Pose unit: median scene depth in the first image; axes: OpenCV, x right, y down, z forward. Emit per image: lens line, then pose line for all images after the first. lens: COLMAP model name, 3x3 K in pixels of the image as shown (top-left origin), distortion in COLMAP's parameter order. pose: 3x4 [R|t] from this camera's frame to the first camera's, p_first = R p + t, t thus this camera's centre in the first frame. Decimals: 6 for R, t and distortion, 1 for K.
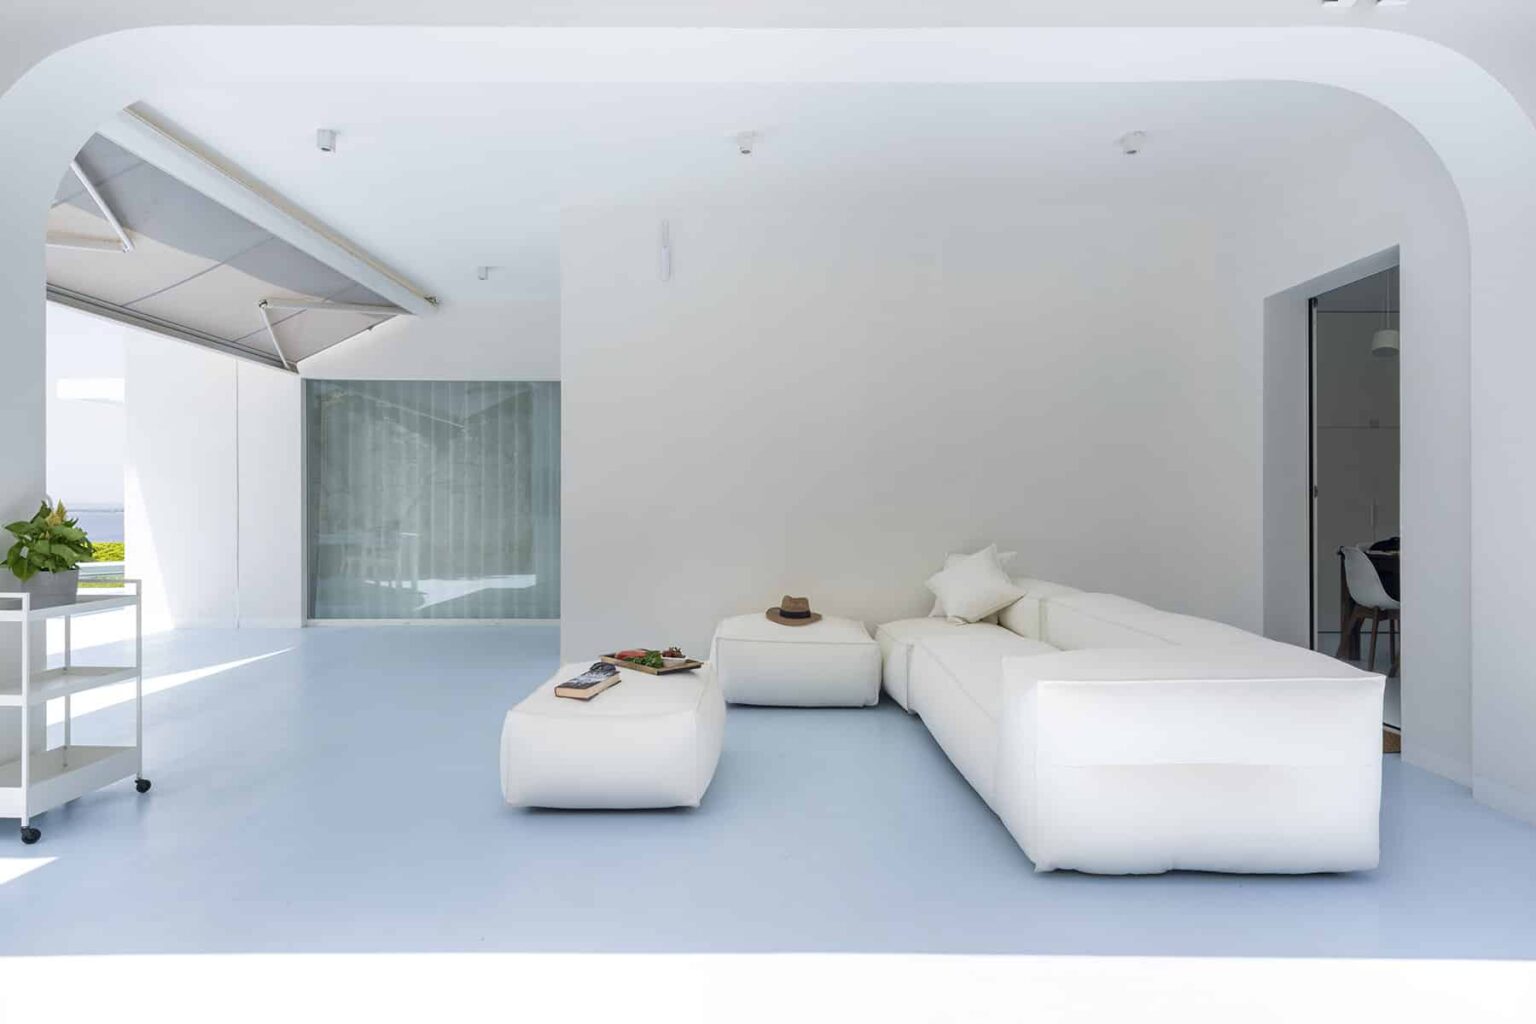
lens RADIAL K [[833.4, 0, 768.0], [0, 833.4, 512.0], [0, 0, 1]] dist [-0.000158, -0.001597]
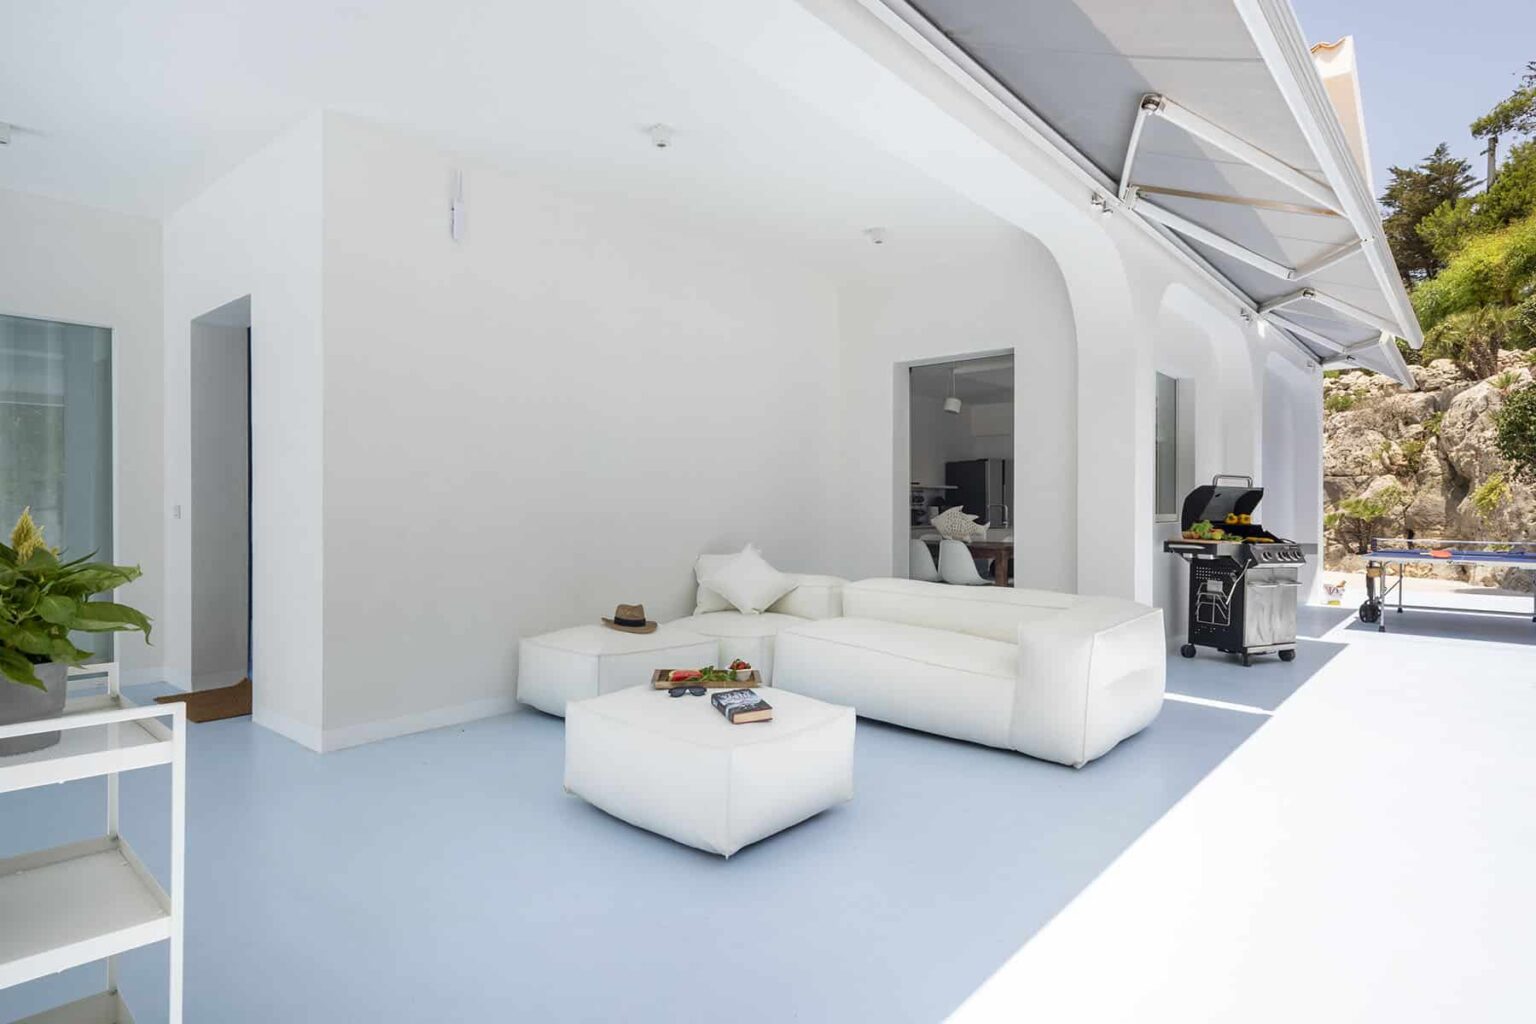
lens RADIAL K [[833.4, 0, 768.0], [0, 833.4, 512.0], [0, 0, 1]] dist [-0.000158, -0.001597]
pose [[0.646797, -0.004610, 0.762649, -0.621062], [0.007400, 0.999973, -0.000231, -0.005692], [-0.762627, 0.005793, 0.646813, 0.254952]]
